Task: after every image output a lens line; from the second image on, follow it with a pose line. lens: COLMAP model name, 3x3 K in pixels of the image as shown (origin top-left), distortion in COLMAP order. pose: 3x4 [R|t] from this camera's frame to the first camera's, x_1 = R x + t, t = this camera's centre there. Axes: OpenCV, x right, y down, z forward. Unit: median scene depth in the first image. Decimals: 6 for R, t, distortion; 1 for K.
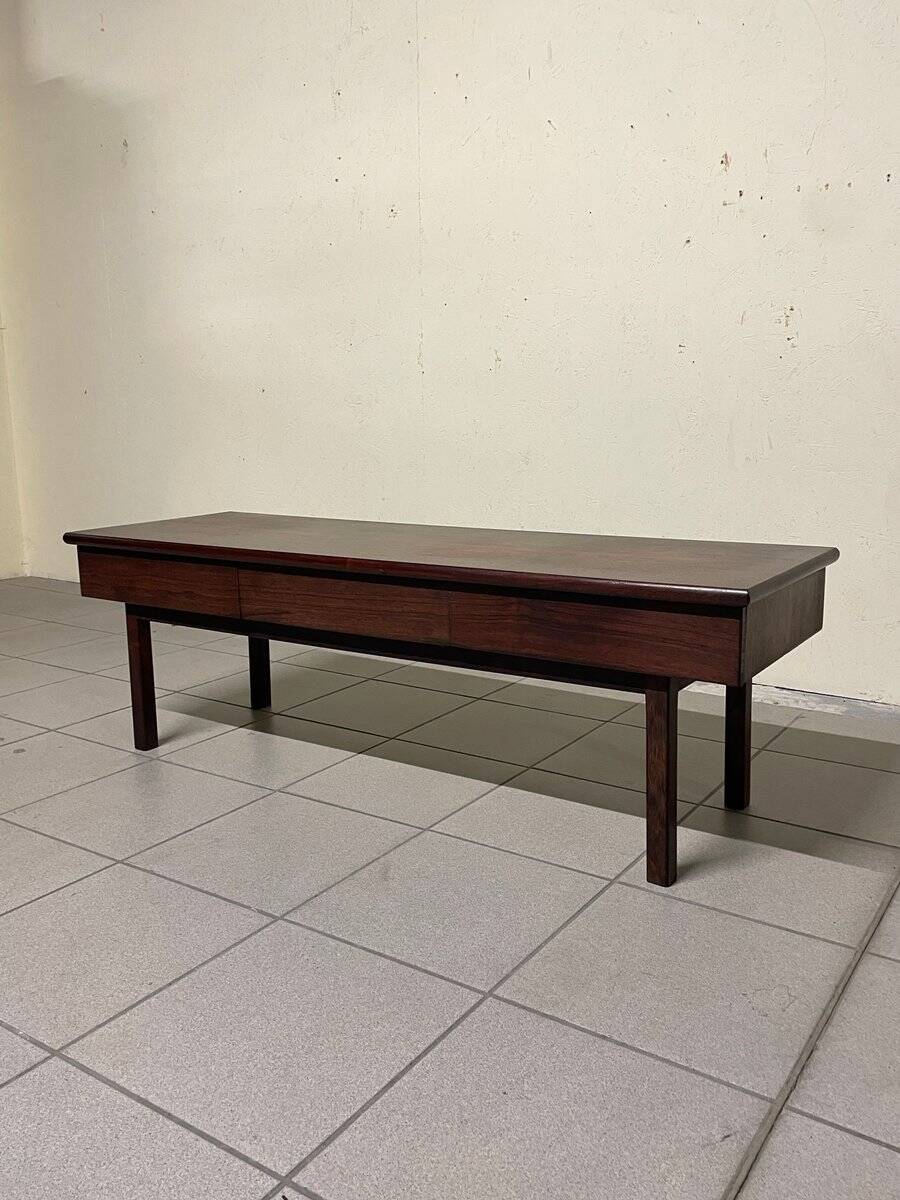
lens RADIAL K [[953.2, 0, 472.0], [0, 953.2, 602.0], [0, 0, 1]] dist [0.060389, -0.054940]
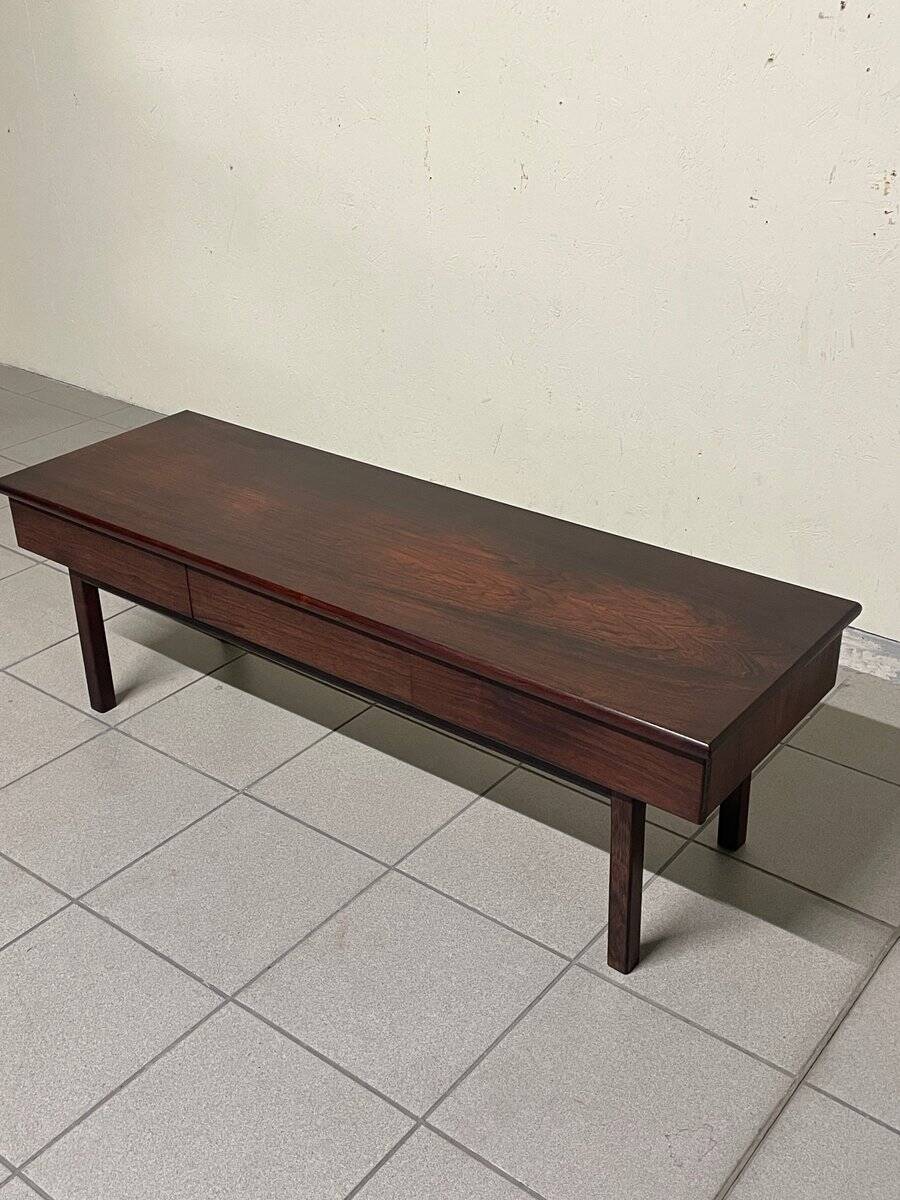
lens RADIAL K [[1230.9, 0, 479.9], [0, 1230.9, 585.7], [0, 0, 1]] dist [0.044031, 0.000000]
pose [[0.998156, 0.033861, -0.050383, 0.099843], [-0.018409, 0.959735, 0.280304, -0.408911], [0.057846, -0.278860, 0.958588, -0.096373]]
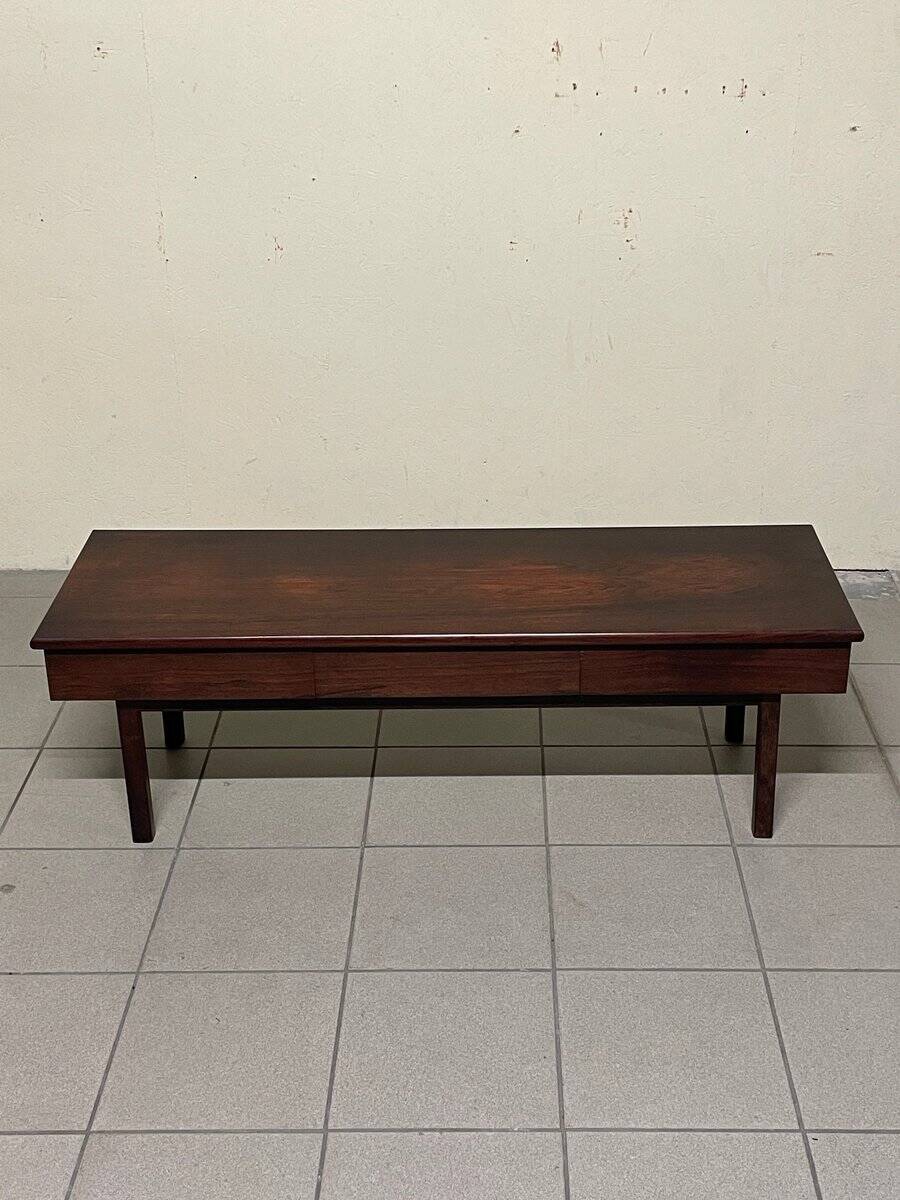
lens RADIAL K [[1419.8, 0, 453.4], [0, 1419.8, 589.0], [0, 0, 1]] dist [0.065341, 0.000000]
pose [[0.849656, -0.234782, 0.472189, -0.931133], [0.108088, 0.953946, 0.279828, -0.569344], [-0.516142, -0.186719, 0.835903, -0.296696]]
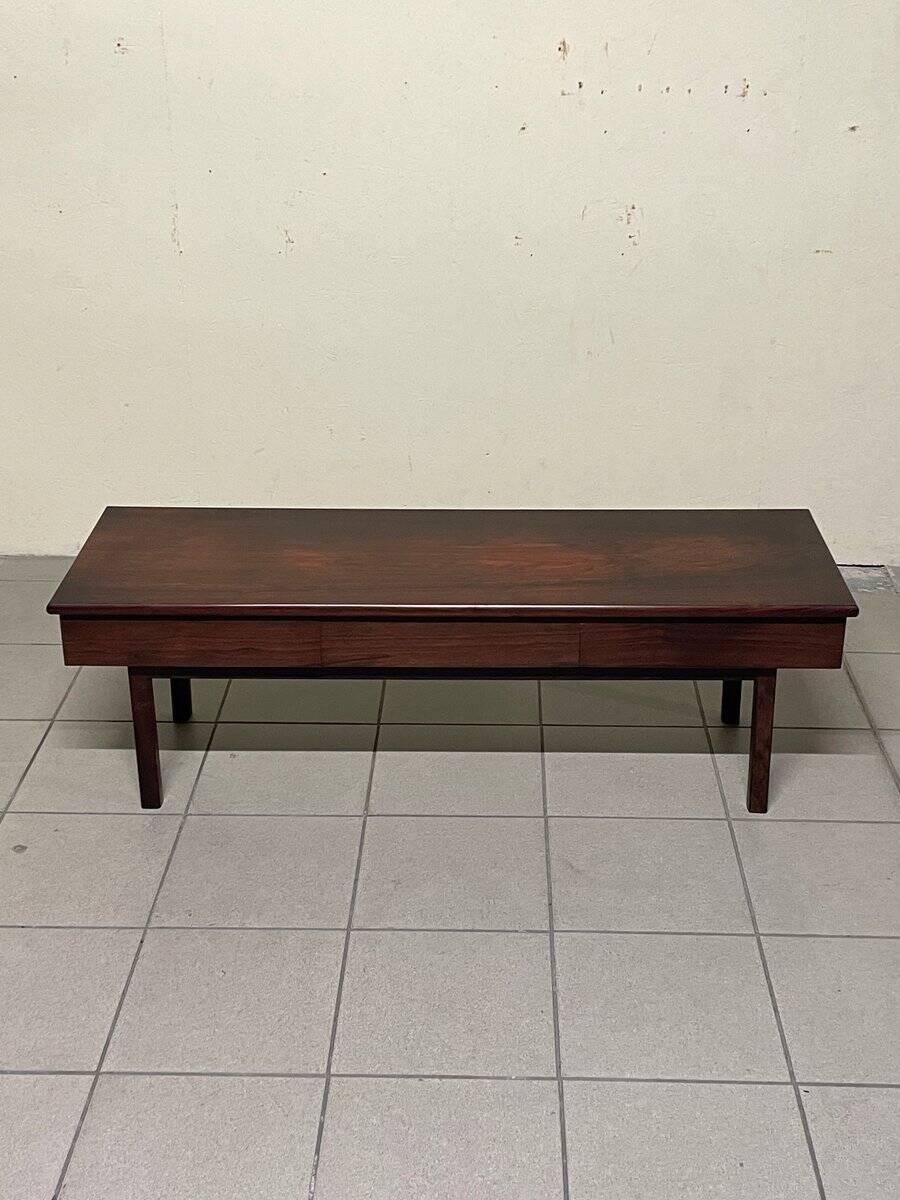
lens RADIAL K [[1419.8, 0, 430.1], [0, 1419.8, 585.4], [0, 0, 1]] dist [0.065341, 0.000000]
pose [[0.858930, -0.213945, 0.465260, -0.975550], [0.098929, 0.960755, 0.259158, -0.521244], [-0.502447, -0.176571, 0.846387, -0.341146]]
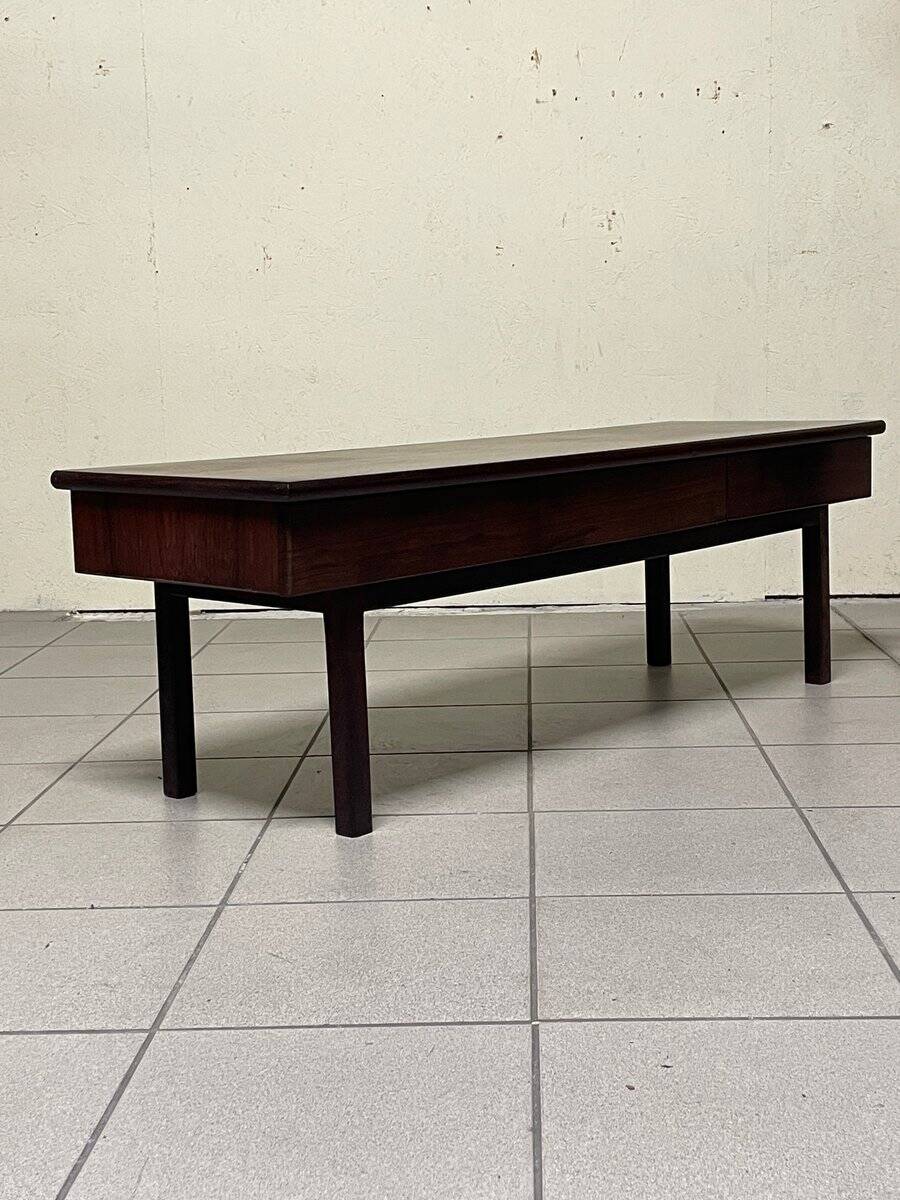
lens RADIAL K [[1559.7, 0, 453.9], [0, 1559.7, 624.3], [0, 0, 1]] dist [0.080885, 0.000000]
pose [[0.858025, -0.094902, 0.504764, -1.042025], [0.114168, 0.993435, -0.007291, 0.171113], [-0.500759, 0.063884, 0.863226, -0.447421]]
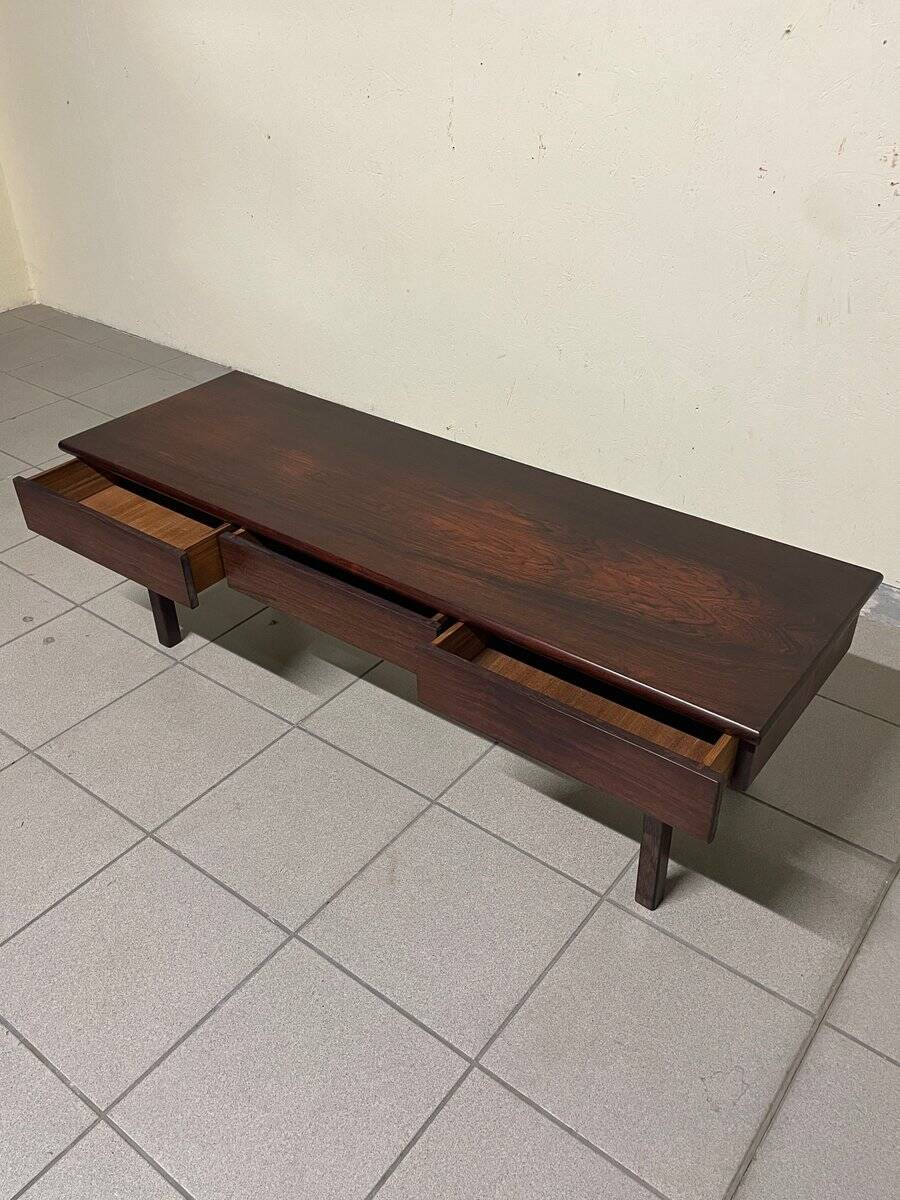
lens RADIAL K [[953.2, 0, 470.4], [0, 953.2, 597.5], [0, 0, 1]] dist [0.060389, -0.054940]
pose [[0.998352, 0.040674, -0.040486, 0.027888], [-0.021542, 0.919481, 0.392545, -0.418495], [0.053193, -0.391025, 0.918841, 0.133938]]
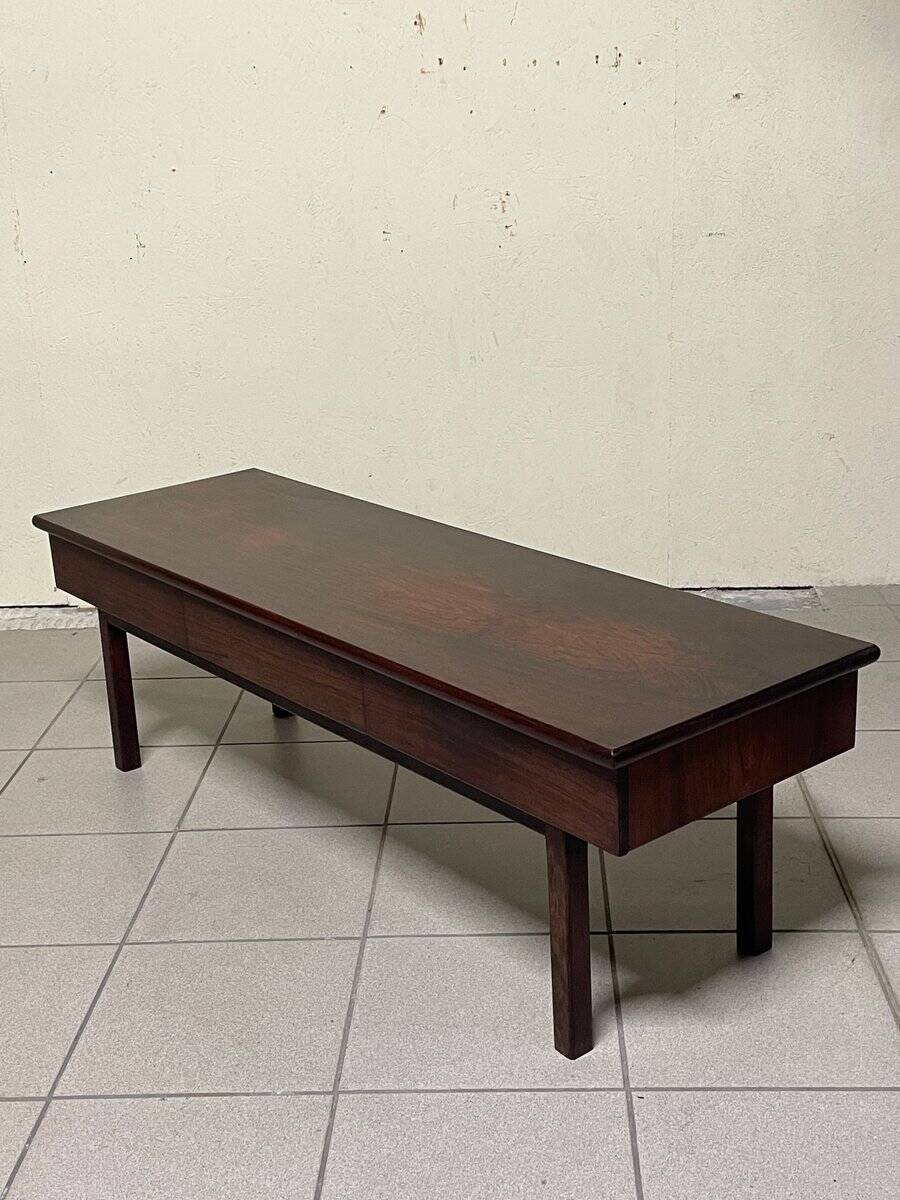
lens RADIAL K [[1419.8, 0, 425.0], [0, 1419.8, 612.2], [0, 0, 1]] dist [0.065341, 0.000000]
pose [[0.864365, -0.188069, 0.466372, -0.704561], [0.130388, 0.979532, 0.153348, -0.207054], [-0.485667, -0.071739, 0.871195, -0.285439]]
